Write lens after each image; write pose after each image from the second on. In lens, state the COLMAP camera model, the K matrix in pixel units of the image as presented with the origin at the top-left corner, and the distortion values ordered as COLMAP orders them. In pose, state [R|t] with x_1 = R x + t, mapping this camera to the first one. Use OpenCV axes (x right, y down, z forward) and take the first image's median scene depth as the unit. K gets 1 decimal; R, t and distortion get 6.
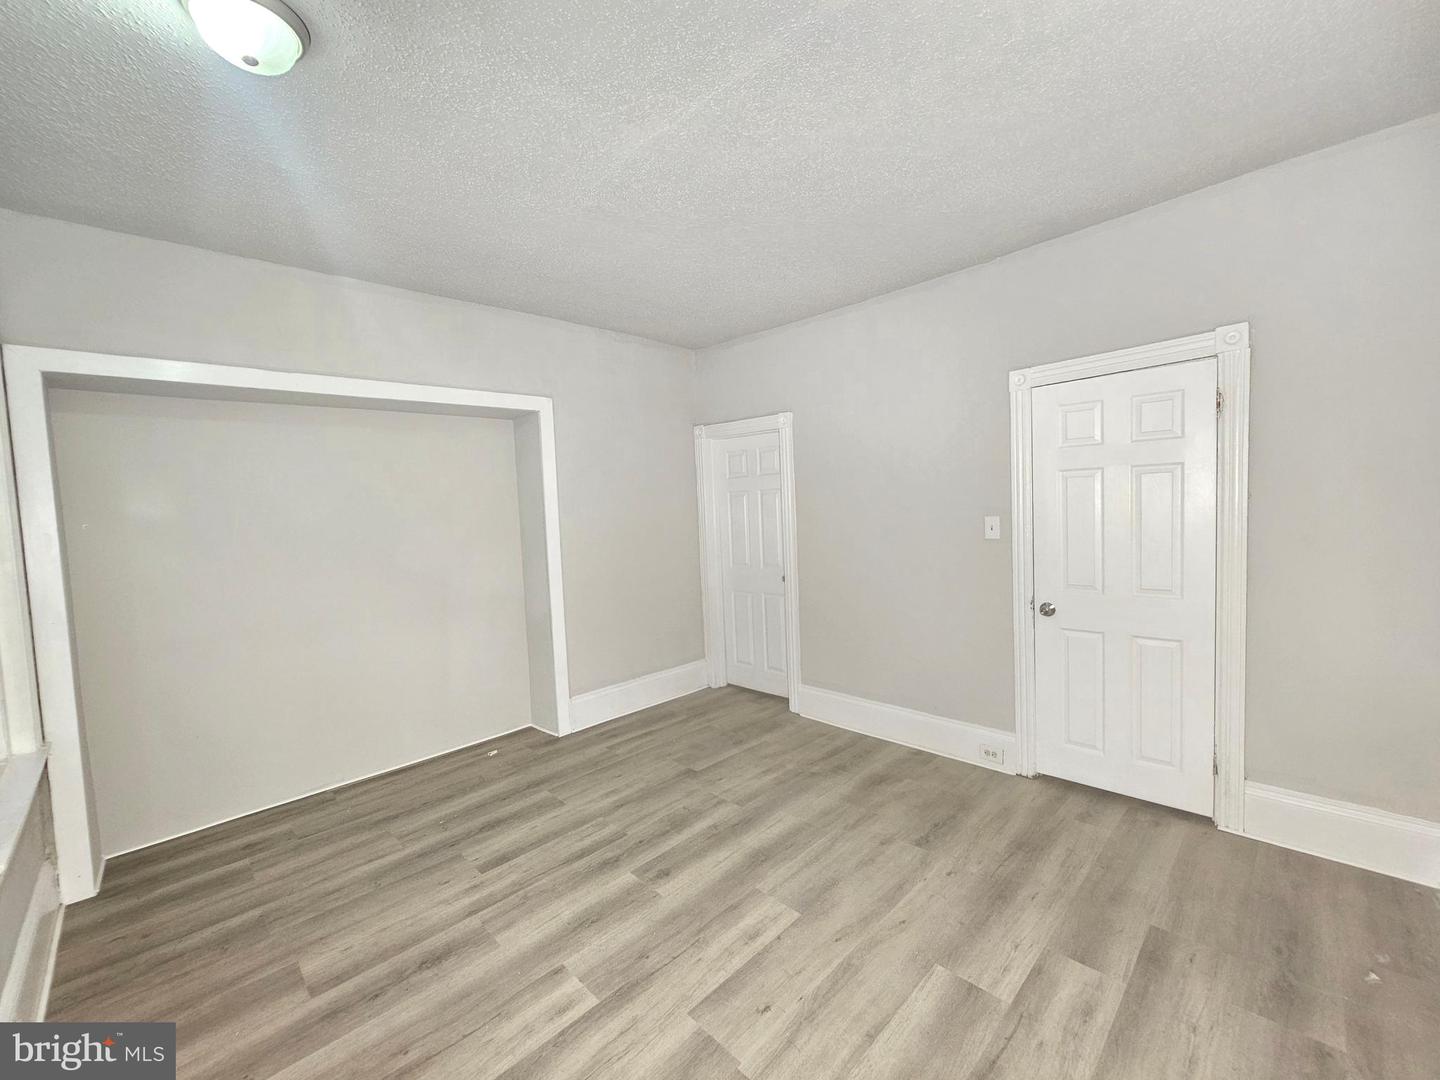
lens RADIAL K [[586.0, 0, 728.0], [0, 586.0, 538.3], [0, 0, 1]] dist [-0.000613, -0.000224]
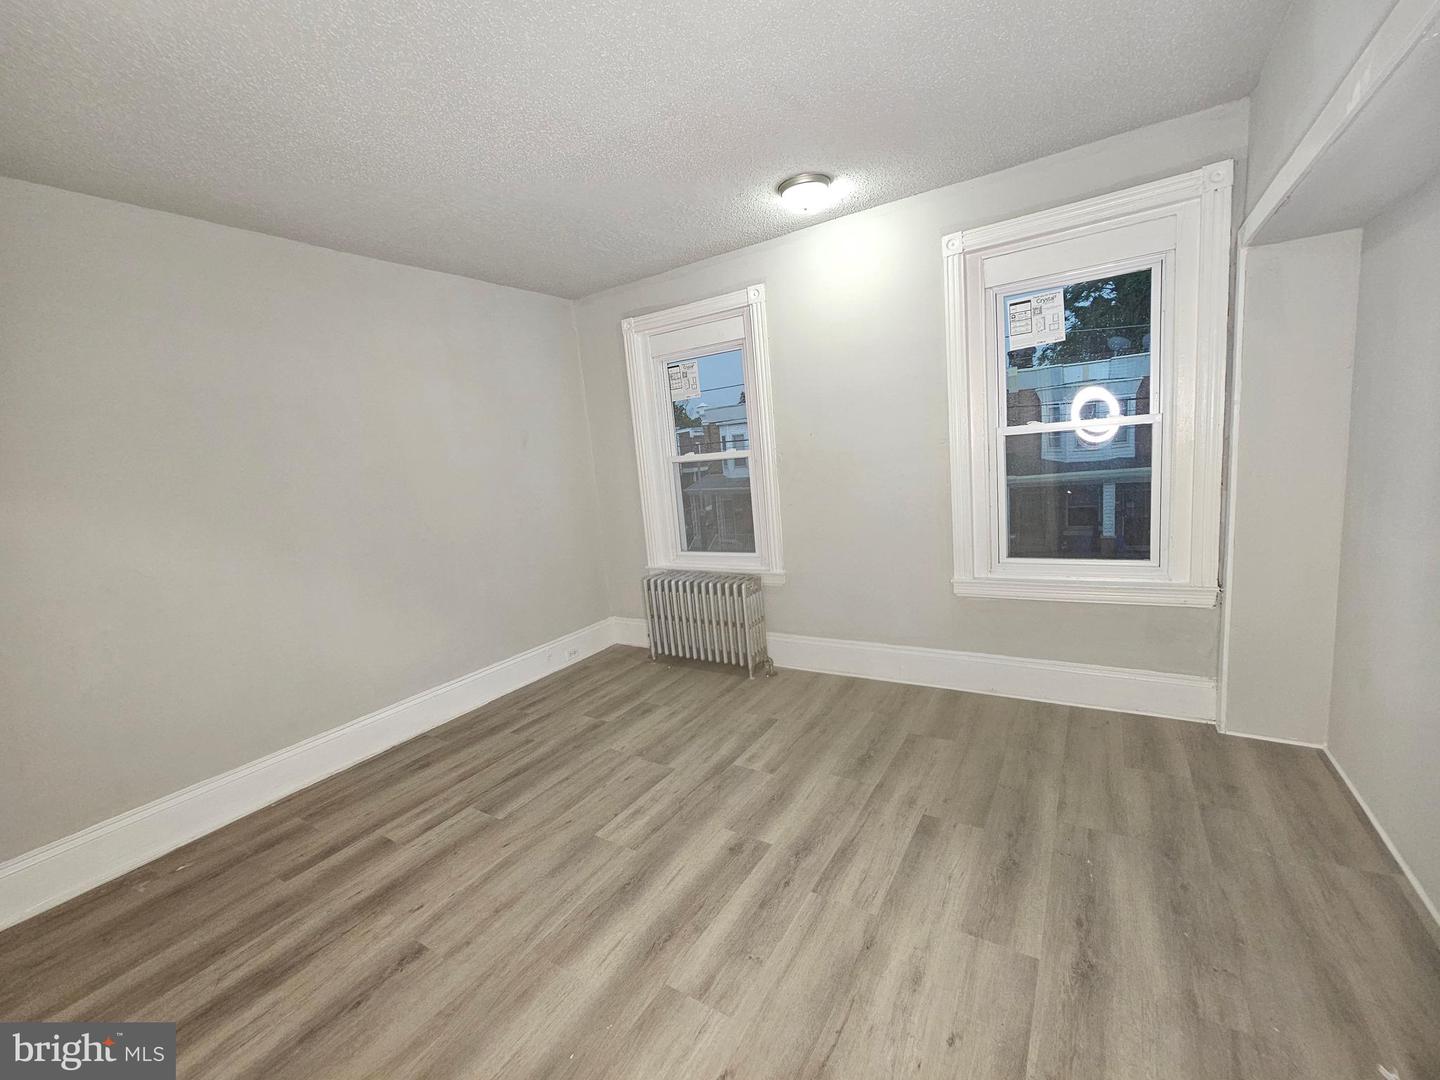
lens RADIAL K [[586.0, 0, 726.9], [0, 586.0, 539.6], [0, 0, 1]] dist [-0.000613, -0.000224]
pose [[-0.967112, 0.158974, -0.198550, 0.011136], [0.115061, 0.969613, 0.215898, -0.119804], [0.226839, 0.185952, -0.956016, 1.965080]]
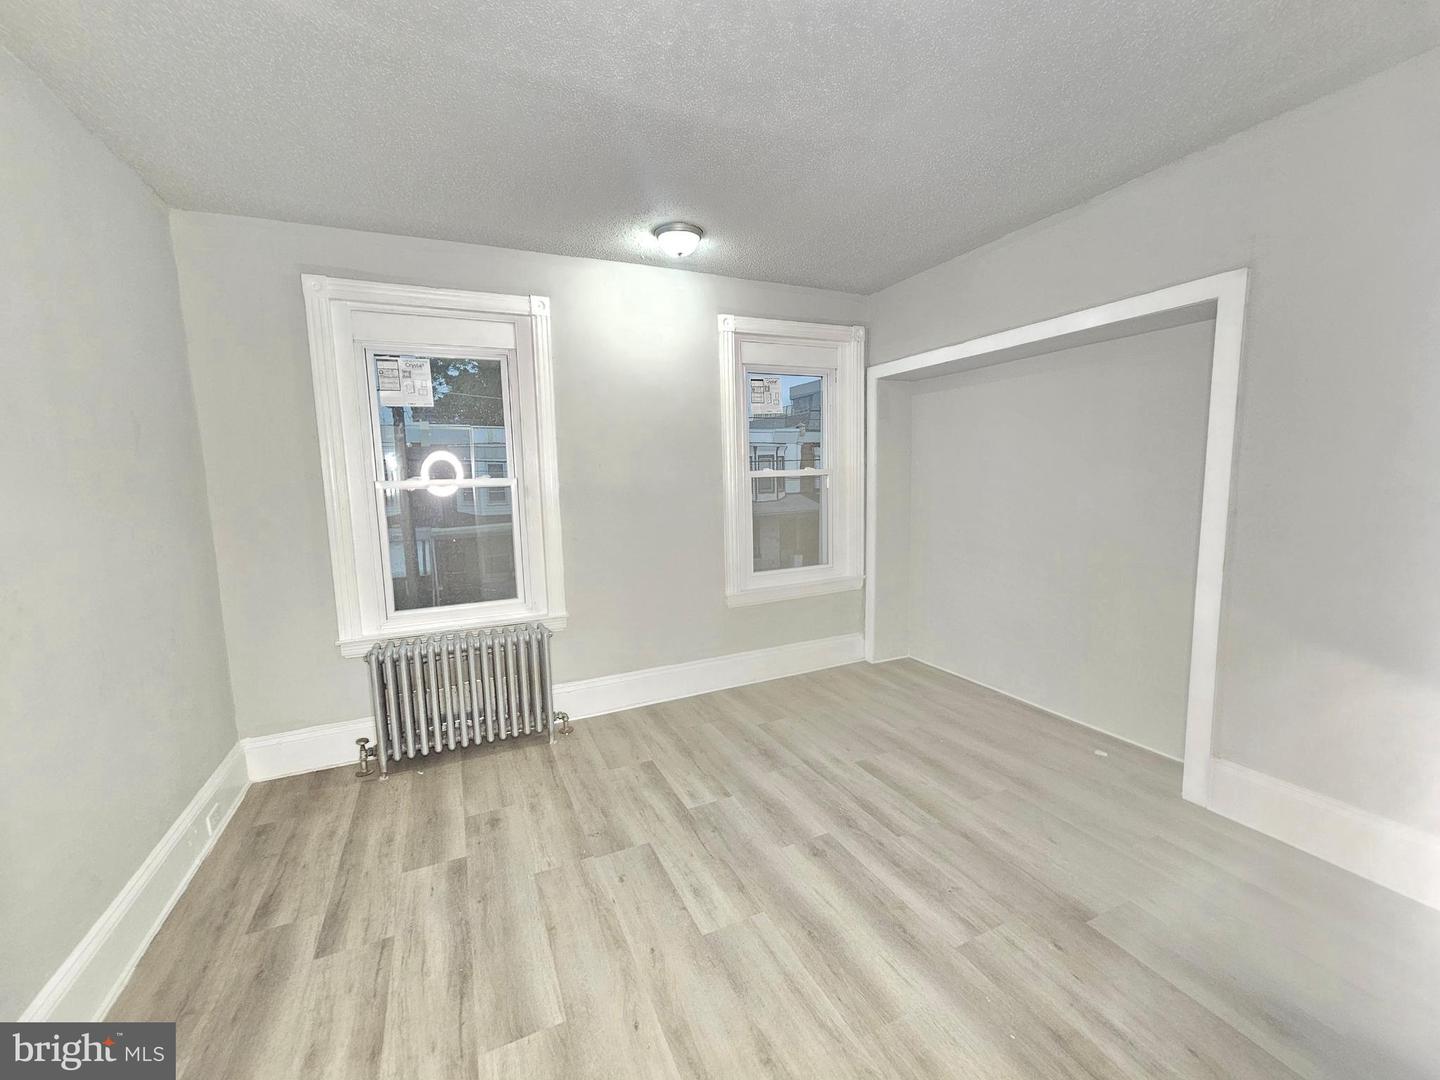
lens RADIAL K [[586.0, 0, 720.2], [0, 586.0, 541.0], [0, 0, 1]] dist [-0.000613, -0.000224]
pose [[-0.338894, 0.162073, -0.926760, 0.823940], [-0.016090, 0.983908, 0.177951, -0.109912], [0.940687, 0.075218, -0.330833, 1.235539]]
